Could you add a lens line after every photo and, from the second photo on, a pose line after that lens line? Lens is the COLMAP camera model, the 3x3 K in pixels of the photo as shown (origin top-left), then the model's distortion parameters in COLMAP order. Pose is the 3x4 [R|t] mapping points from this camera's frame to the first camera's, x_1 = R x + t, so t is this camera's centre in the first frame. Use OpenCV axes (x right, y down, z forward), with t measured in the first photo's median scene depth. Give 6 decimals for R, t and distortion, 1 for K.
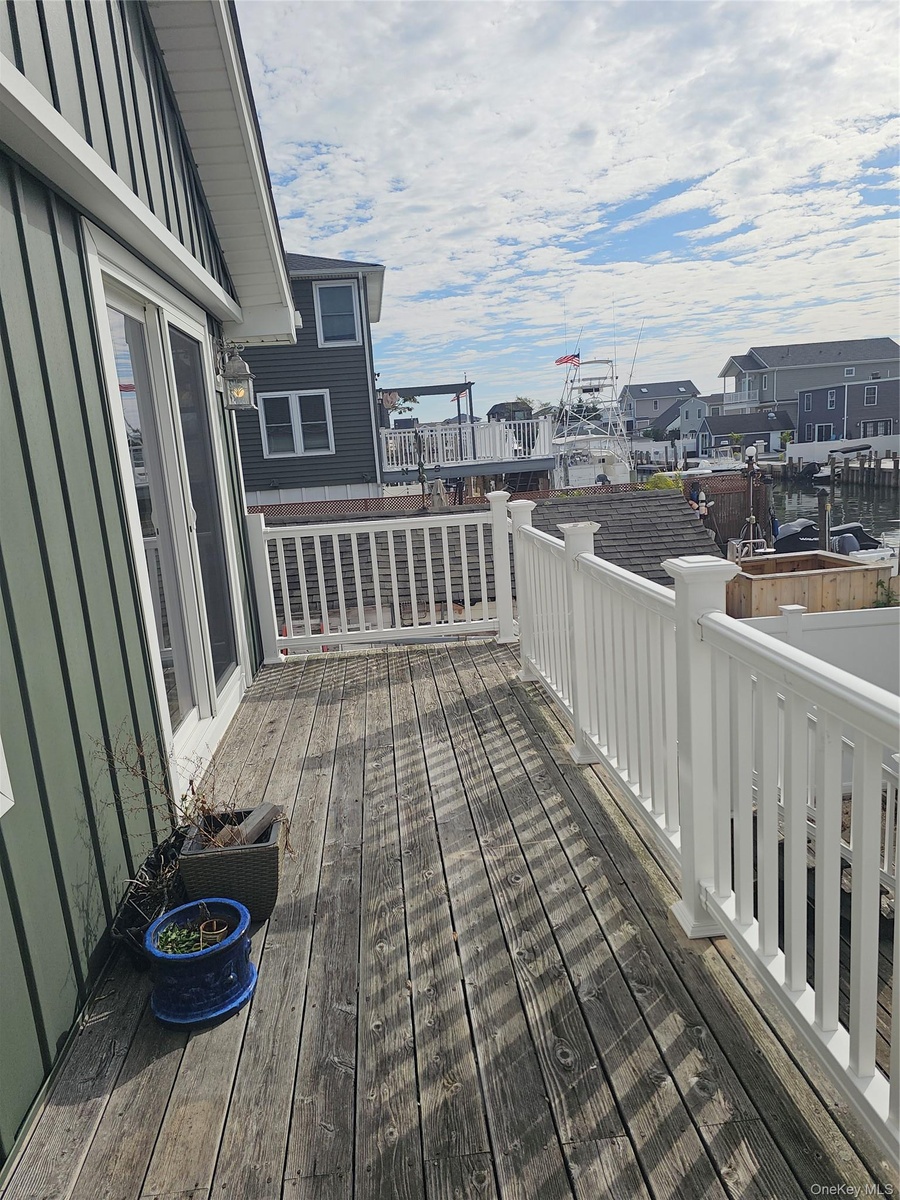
lens RADIAL K [[808.1, 0, 452.1], [0, 808.1, 602.7], [0, 0, 1]] dist [0.028237, -0.005517]
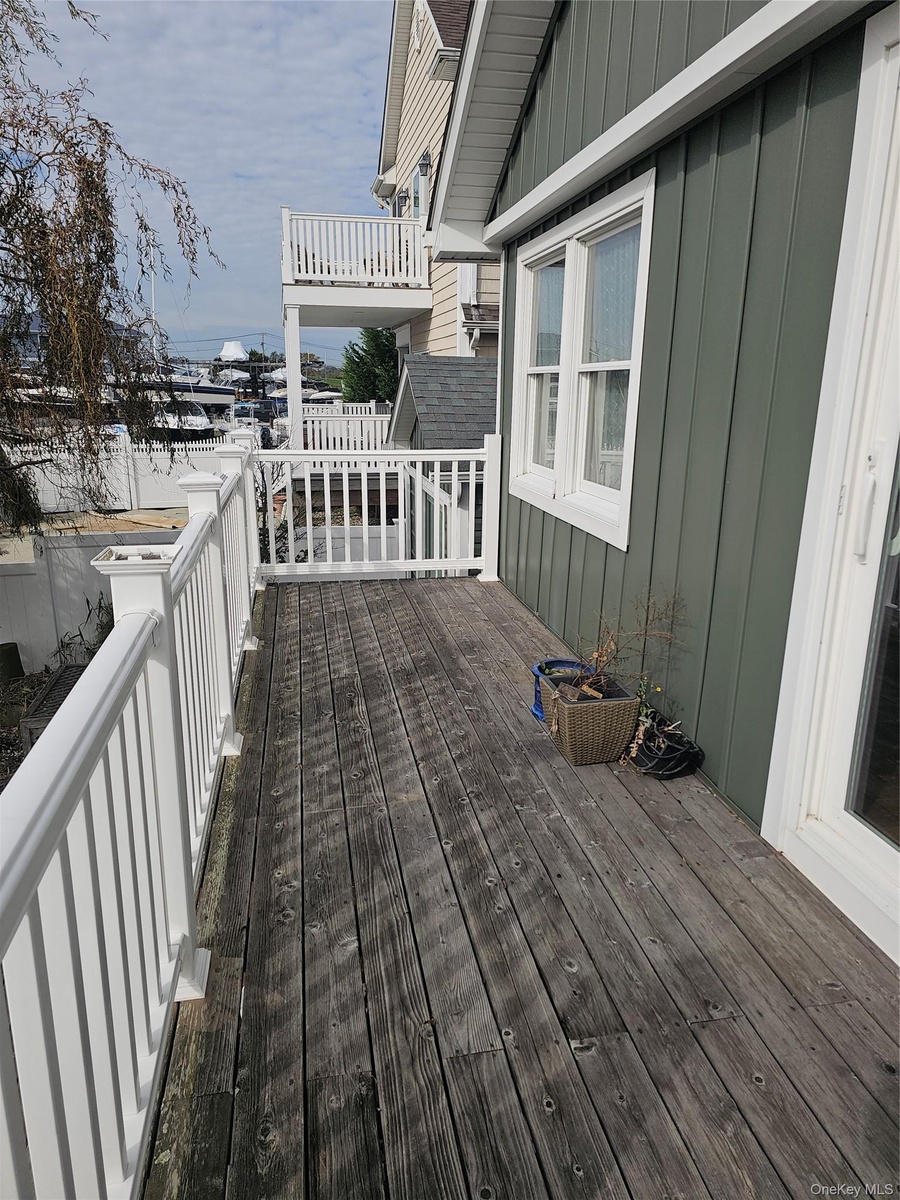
lens RADIAL K [[808.1, 0, 449.4], [0, 808.1, 600.3], [0, 0, 1]] dist [0.028237, -0.005517]
pose [[-0.995035, 0.076349, -0.063849, 0.004551], [0.039675, 0.892615, 0.449071, -0.336830], [0.091279, 0.444308, -0.891212, 1.740006]]
